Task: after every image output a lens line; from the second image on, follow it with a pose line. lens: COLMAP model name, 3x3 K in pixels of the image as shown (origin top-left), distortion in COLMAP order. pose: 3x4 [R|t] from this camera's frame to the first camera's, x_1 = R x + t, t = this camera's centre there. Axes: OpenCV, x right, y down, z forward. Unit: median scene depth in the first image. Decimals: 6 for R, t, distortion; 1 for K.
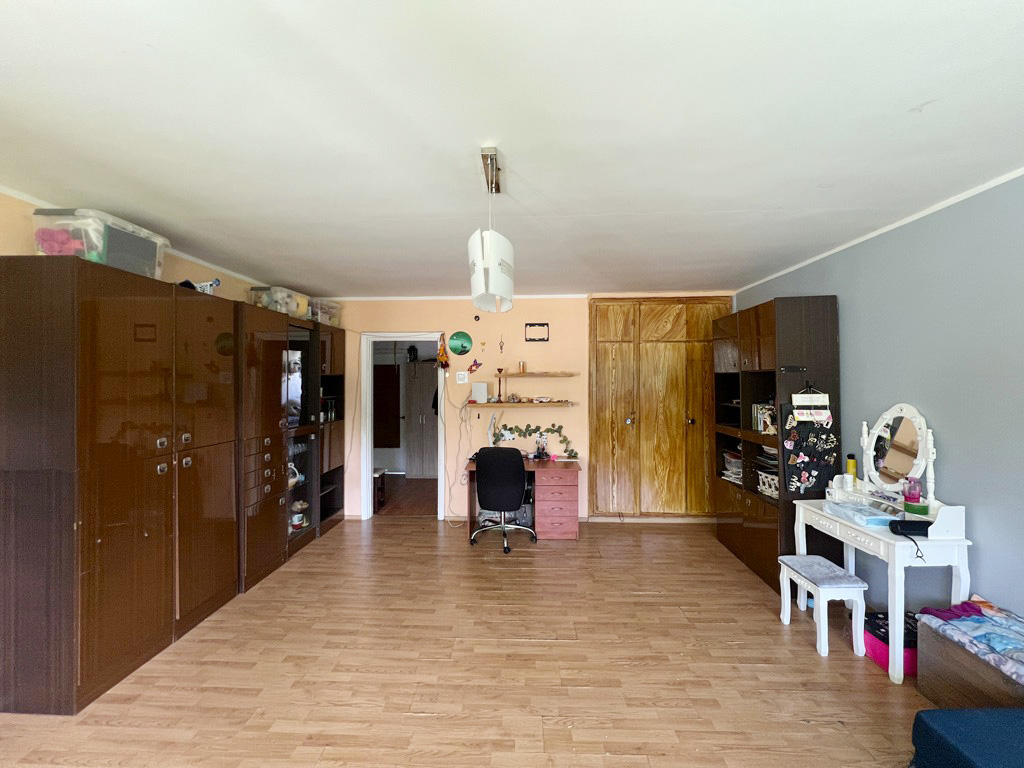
lens RADIAL K [[411.7, 0, 510.1], [0, 411.7, 384.0], [0, 0, 1]] dist [-0.002514, -0.000043]
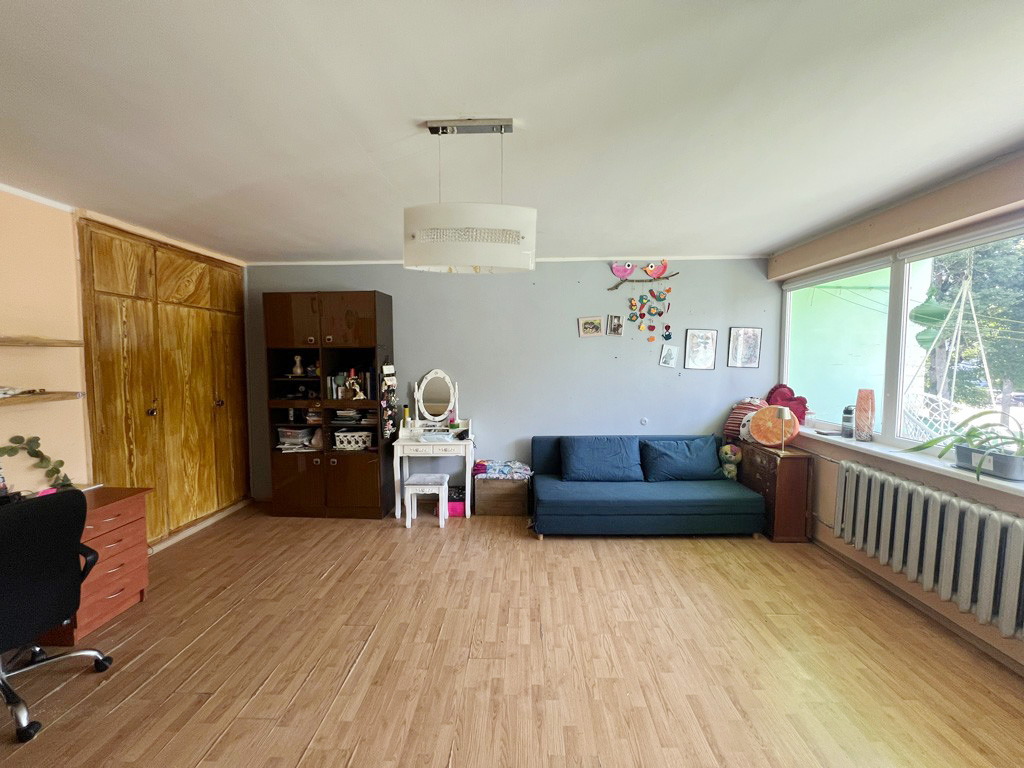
lens RADIAL K [[411.7, 0, 512.2], [0, 411.7, 383.2], [0, 0, 1]] dist [-0.002514, -0.000043]
pose [[-0.007213, -0.056510, 0.998376, -0.425228], [0.009742, 0.998351, 0.056579, 0.006217], [-0.999927, 0.010135, -0.006651, 0.384621]]
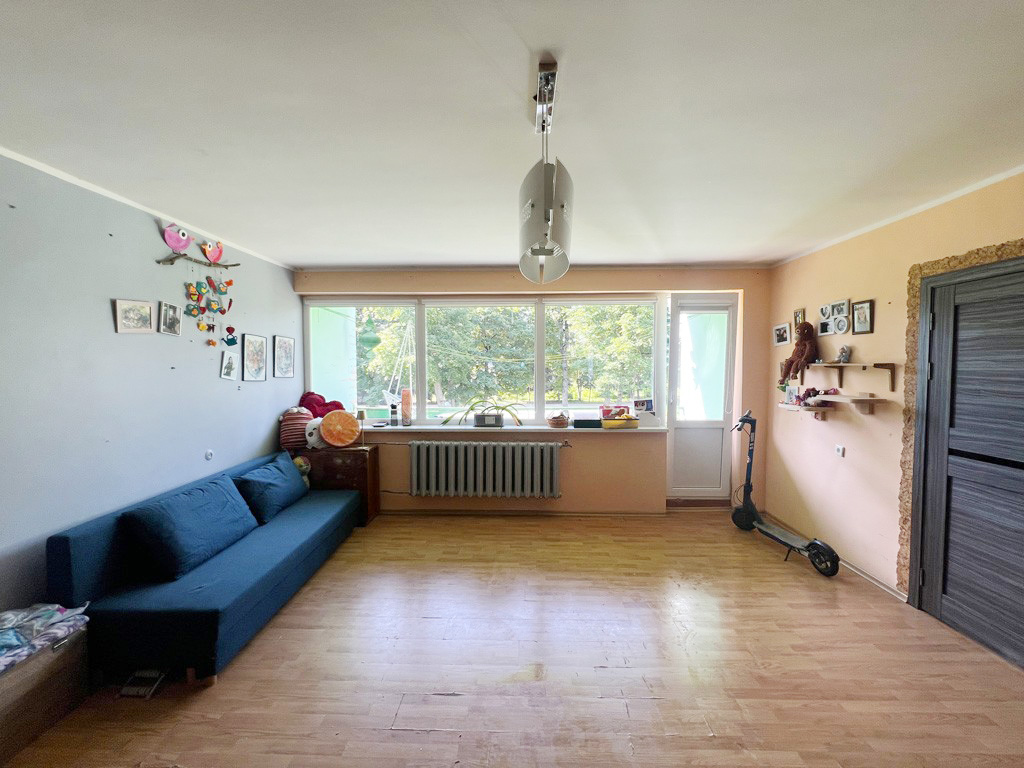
lens RADIAL K [[411.7, 0, 509.2], [0, 411.7, 383.3], [0, 0, 1]] dist [-0.002514, -0.000043]
pose [[-0.999833, 0.006718, -0.016972, 0.012414], [0.005825, 0.998623, 0.052144, -0.003079], [0.017299, 0.052037, -0.998495, 0.764367]]
